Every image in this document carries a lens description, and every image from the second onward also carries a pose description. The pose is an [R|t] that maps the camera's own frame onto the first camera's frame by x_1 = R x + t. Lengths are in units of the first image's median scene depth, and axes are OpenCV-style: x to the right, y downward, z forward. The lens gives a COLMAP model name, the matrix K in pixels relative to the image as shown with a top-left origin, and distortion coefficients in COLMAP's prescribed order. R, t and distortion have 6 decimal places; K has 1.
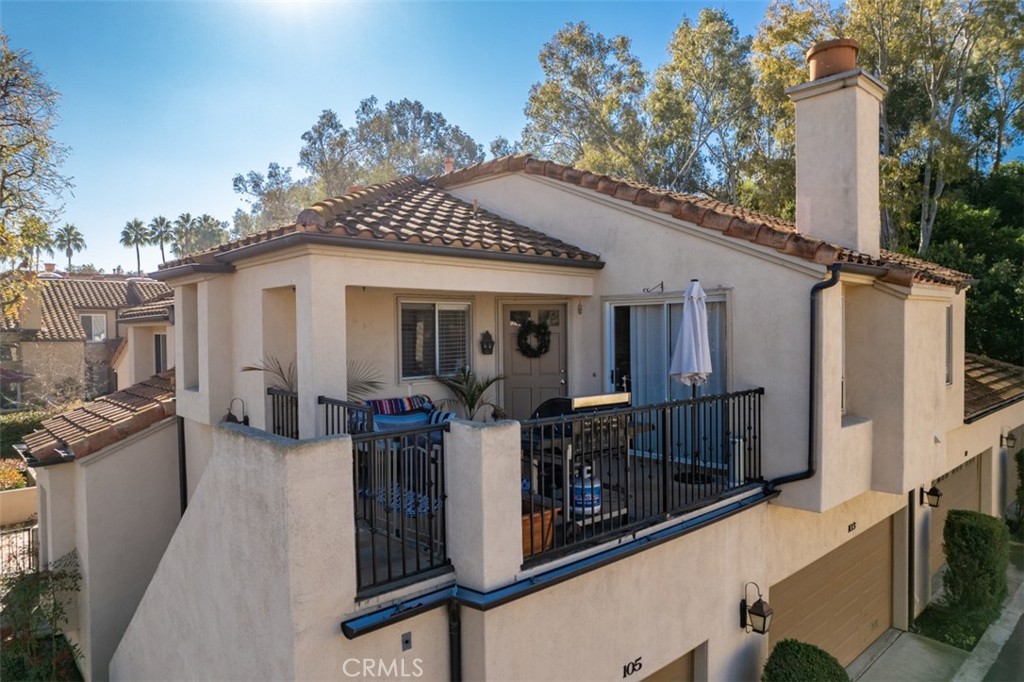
lens RADIAL K [[658.7, 0, 512.0], [0, 658.7, 341.0], [0, 0, 1]] dist [-0.083898, 0.075238]
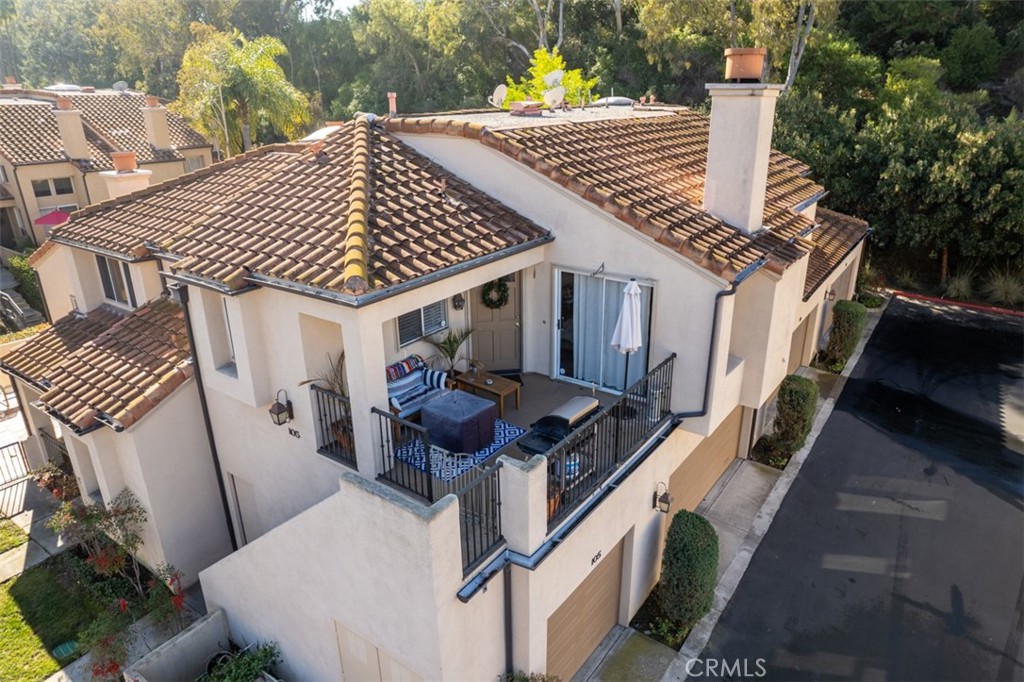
lens RADIAL K [[658.7, 0, 512.0], [0, 658.7, 341.0], [0, 0, 1]] dist [-0.083898, 0.075238]
pose [[0.979934, -0.071597, 0.186020, -0.158760], [0.005056, 0.941890, 0.335884, -0.309480], [-0.199259, -0.328204, 0.923352, -0.159095]]
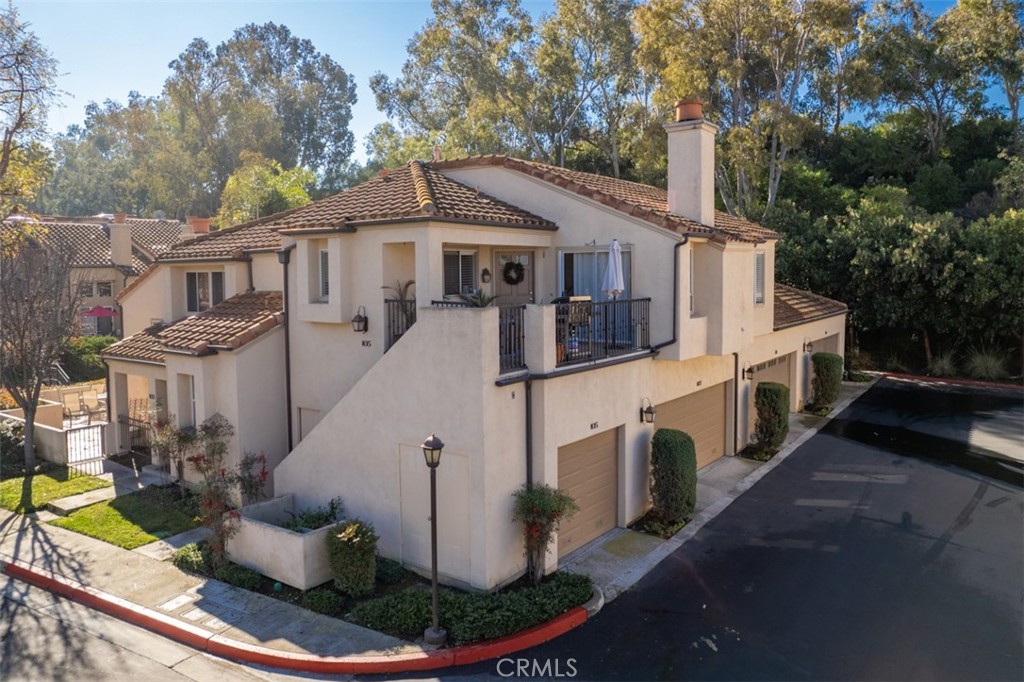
lens RADIAL K [[730.7, 0, 500.1], [0, 730.7, 305.3], [0, 0, 1]] dist [-0.070763, 0.050224]
pose [[0.983409, -0.007802, 0.181233, -0.304330], [0.002960, 0.999632, 0.026971, 0.025873], [-0.181377, -0.025987, 0.983070, -0.711966]]
